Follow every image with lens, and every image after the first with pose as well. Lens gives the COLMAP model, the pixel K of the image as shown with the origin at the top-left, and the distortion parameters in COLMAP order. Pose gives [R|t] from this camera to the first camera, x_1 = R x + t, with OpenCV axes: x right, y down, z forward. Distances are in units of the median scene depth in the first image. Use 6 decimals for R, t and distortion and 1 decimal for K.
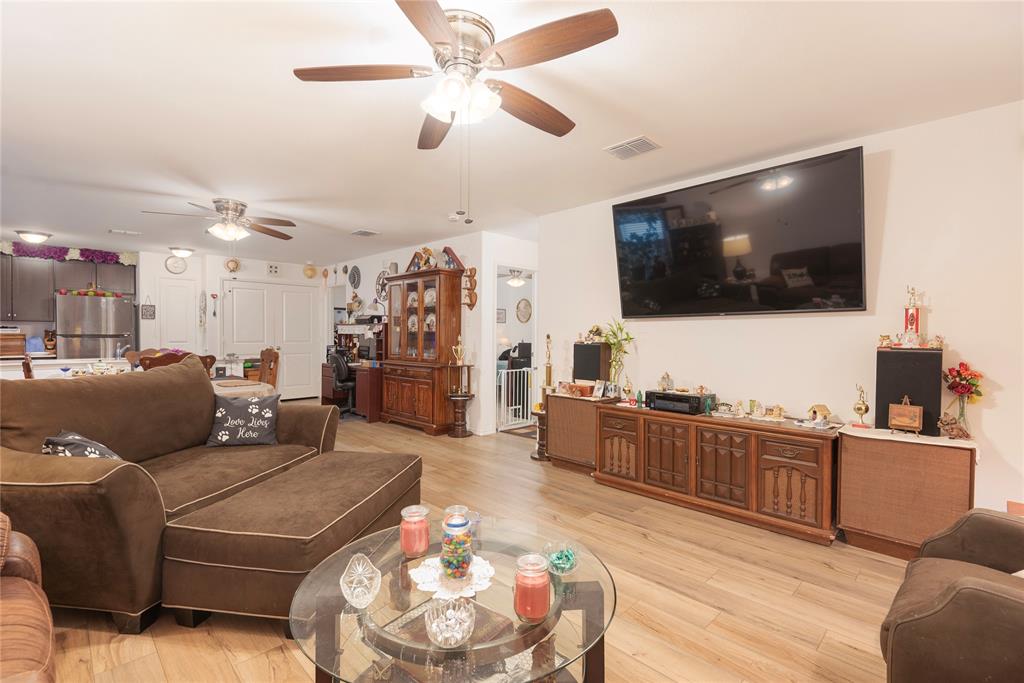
lens RADIAL K [[460.0, 0, 498.5], [0, 460.0, 337.8], [0, 0, 1]] dist [0.031525, -0.021887]
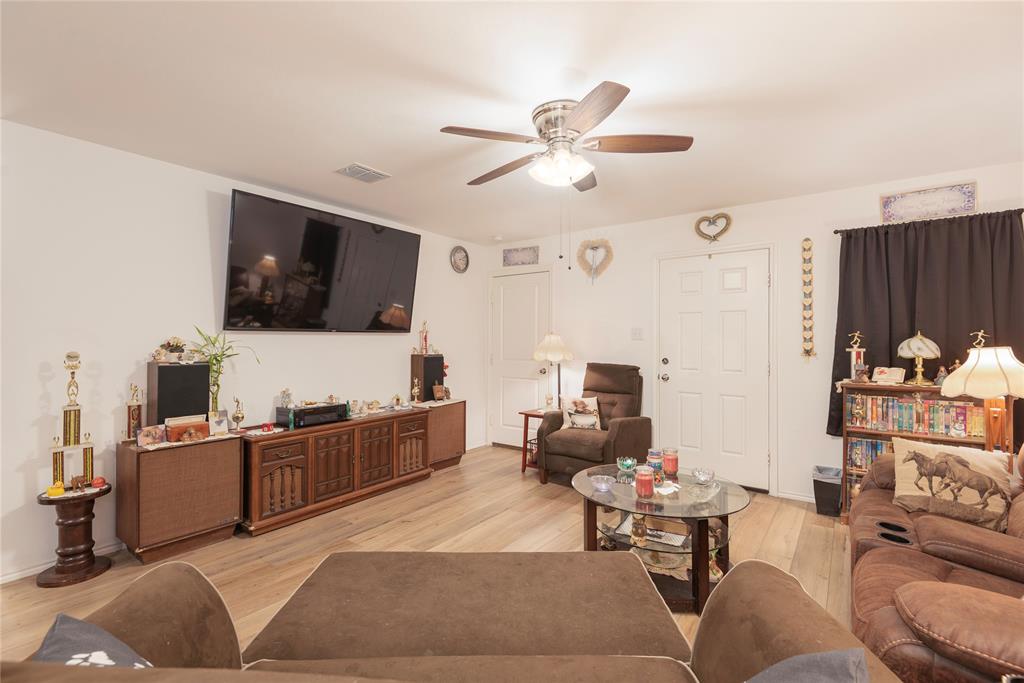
lens RADIAL K [[454.9, 0, 509.2], [0, 454.9, 341.5], [0, 0, 1]] dist [0.028608, -0.022280]
pose [[-0.171149, 0.005563, 0.985230, -0.738946], [0.015003, 0.999883, -0.003040, -0.015808], [-0.985131, 0.014261, -0.171212, 0.799119]]
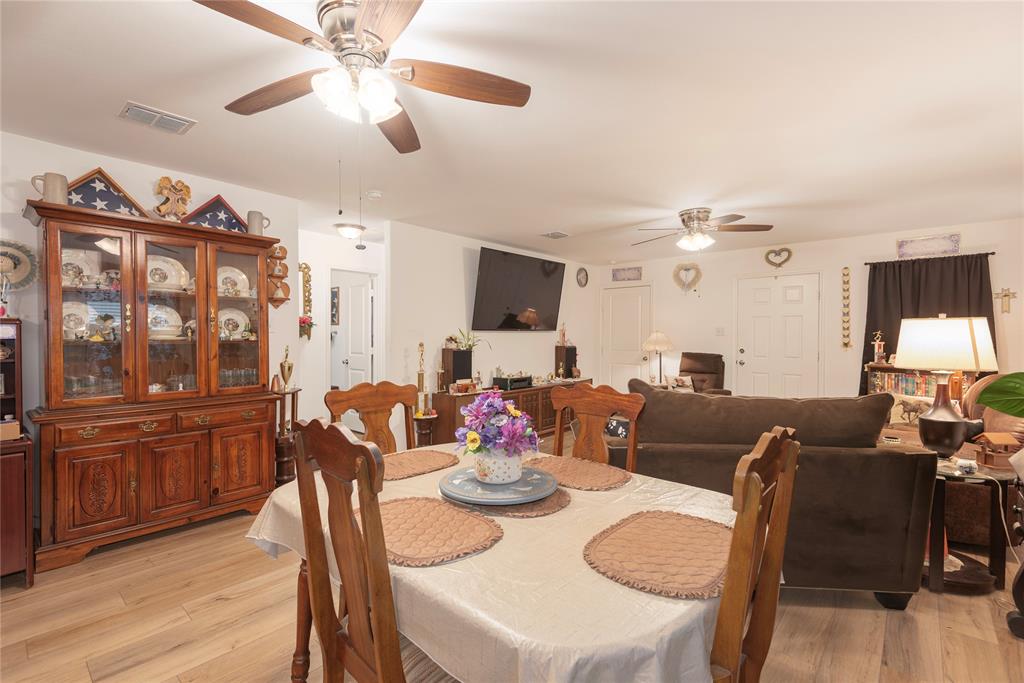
lens RADIAL K [[454.9, 0, 509.2], [0, 454.9, 341.5], [0, 0, 1]] dist [0.028608, -0.022280]
pose [[-0.083576, -0.006010, 0.996483, -1.308162], [0.013207, 0.999887, 0.007138, -0.021006], [-0.996414, 0.013757, -0.083487, 1.237252]]
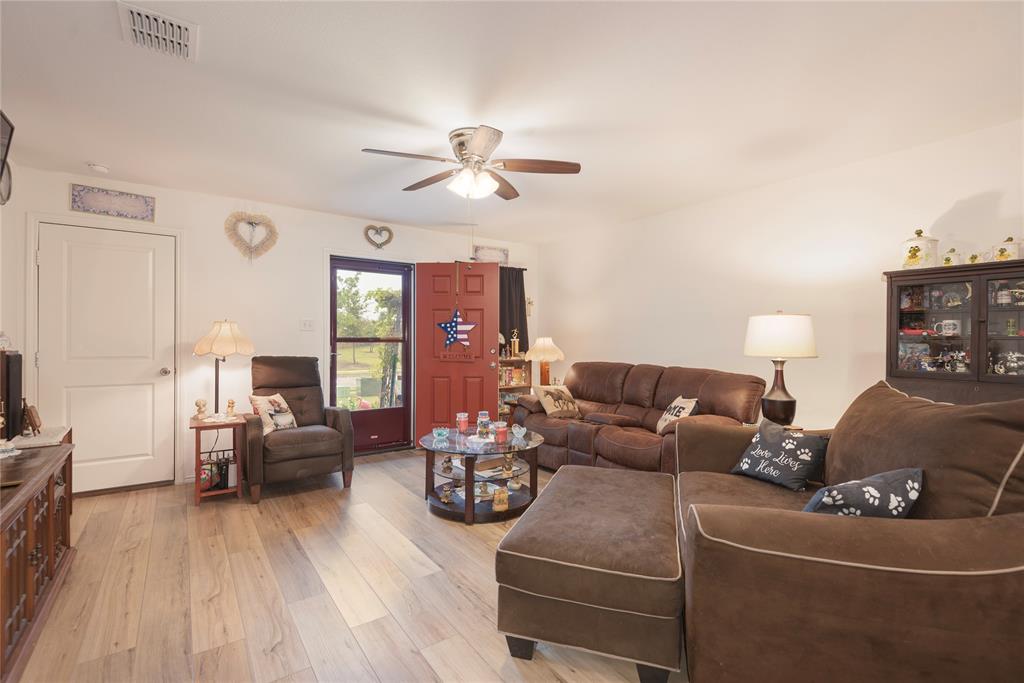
lens RADIAL K [[468.2, 0, 522.7], [0, 468.2, 324.7], [0, 0, 1]] dist [0.001864, 0.000255]
pose [[-0.992302, 0.002150, 0.123826, -0.252516], [0.000259, 0.999883, -0.015285, -0.015348], [-0.123844, -0.015135, -0.992186, 1.471369]]
